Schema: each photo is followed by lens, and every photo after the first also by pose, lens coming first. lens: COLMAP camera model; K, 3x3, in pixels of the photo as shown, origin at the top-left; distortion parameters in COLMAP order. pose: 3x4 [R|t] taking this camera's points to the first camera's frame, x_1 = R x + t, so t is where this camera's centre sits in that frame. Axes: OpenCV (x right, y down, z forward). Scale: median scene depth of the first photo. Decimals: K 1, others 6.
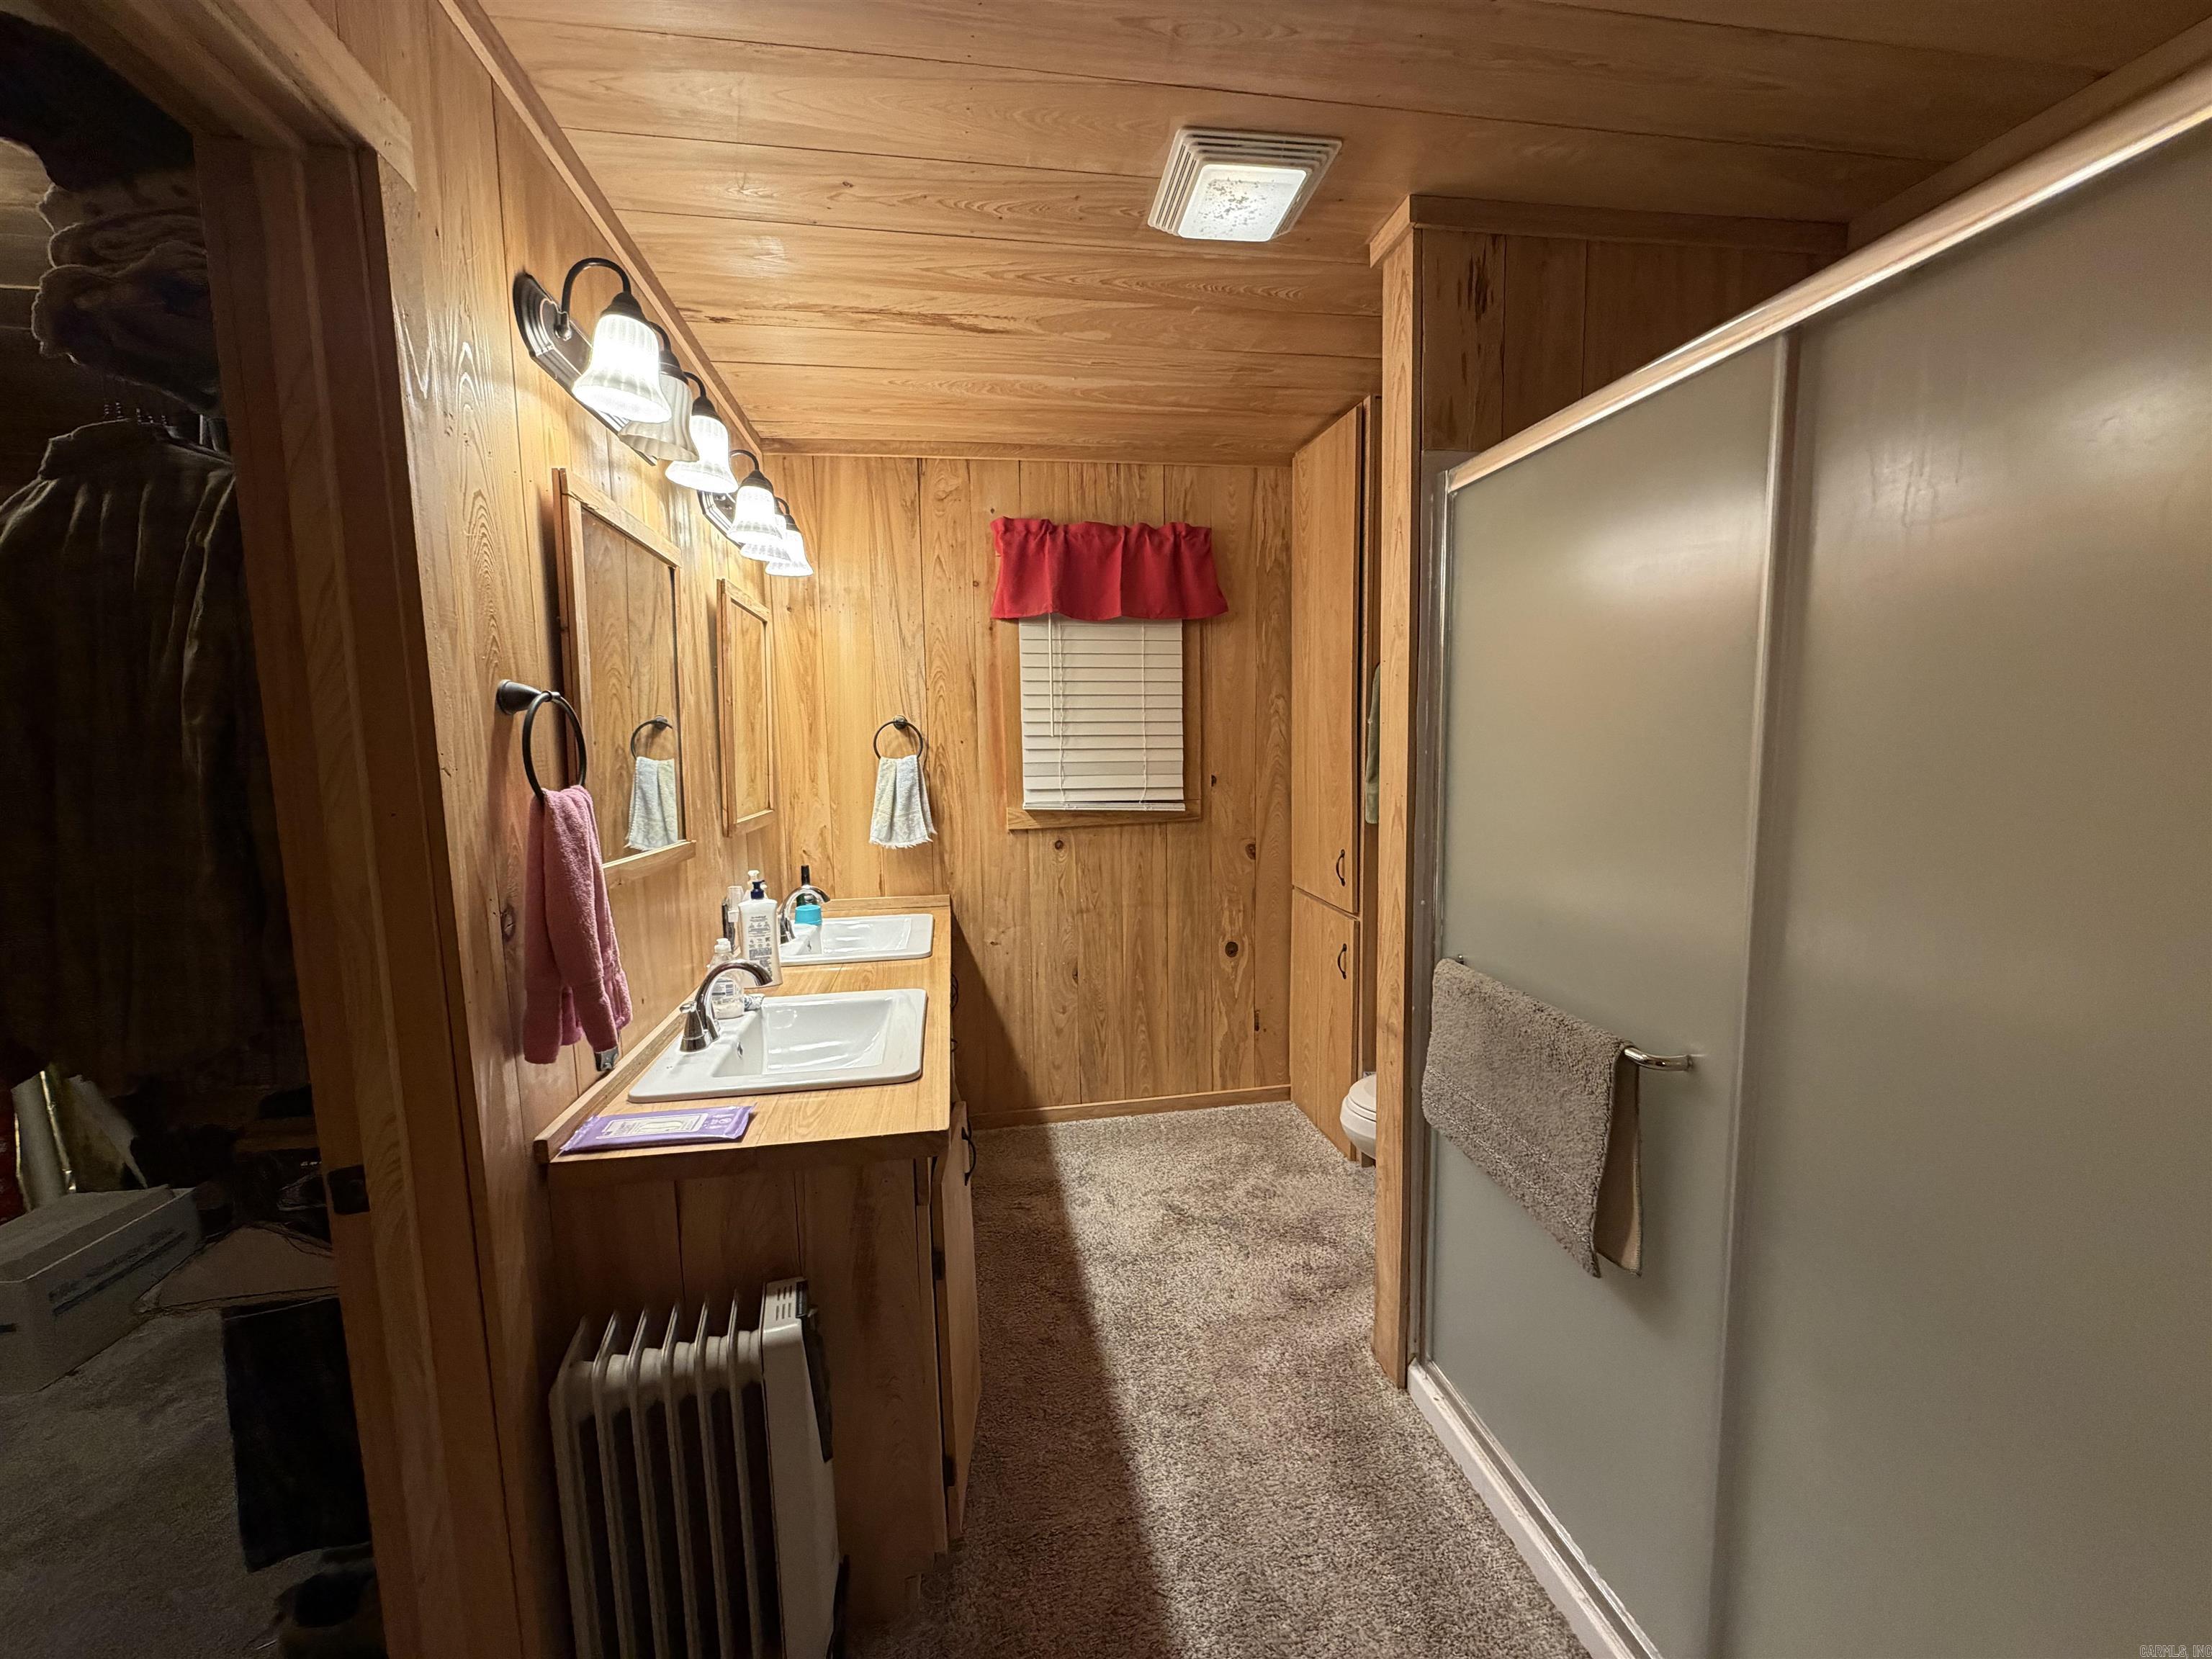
lens RADIAL K [[883.3, 0, 1097.9], [0, 883.3, 829.6], [0, 0, 1]] dist [0.000613, -0.000423]
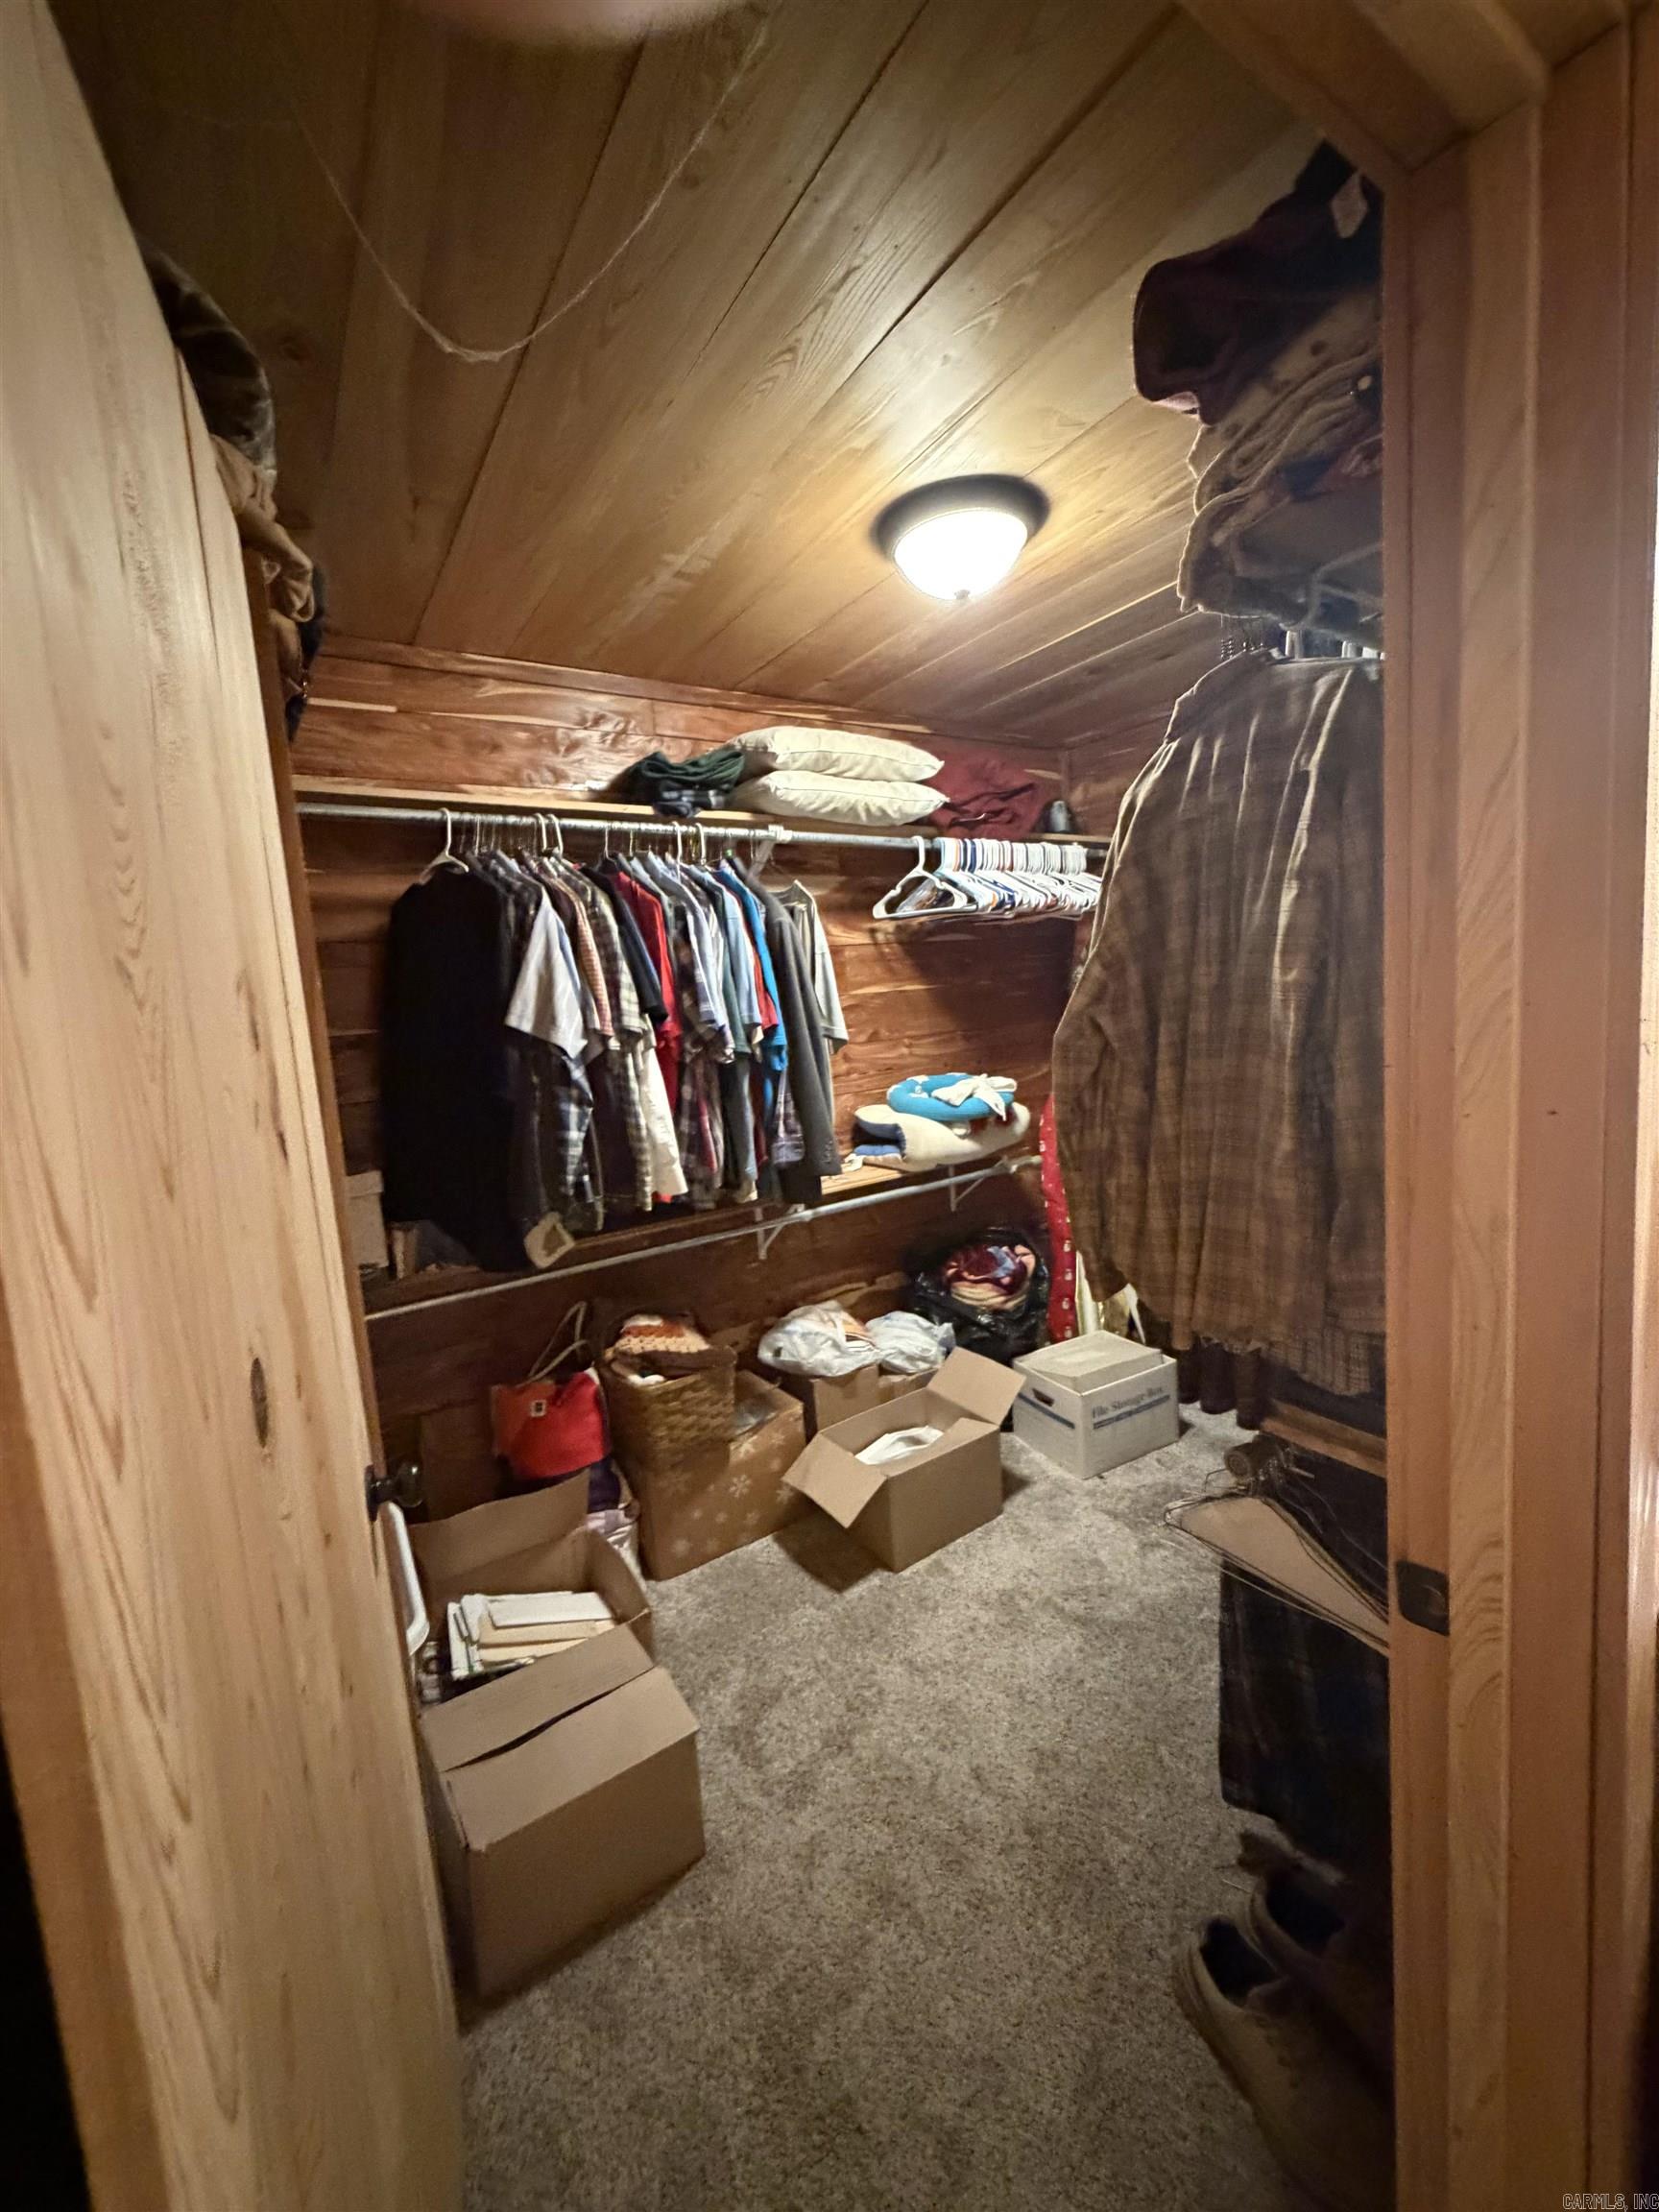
lens RADIAL K [[883.3, 0, 832.7], [0, 883.3, 1095.1], [0, 0, 1]] dist [0.000613, -0.000423]
pose [[0.412154, 0.093125, -0.906343, -0.392662], [-0.035433, 0.995649, 0.086188, -0.062468], [0.910425, -0.003408, 0.413660, 0.219266]]
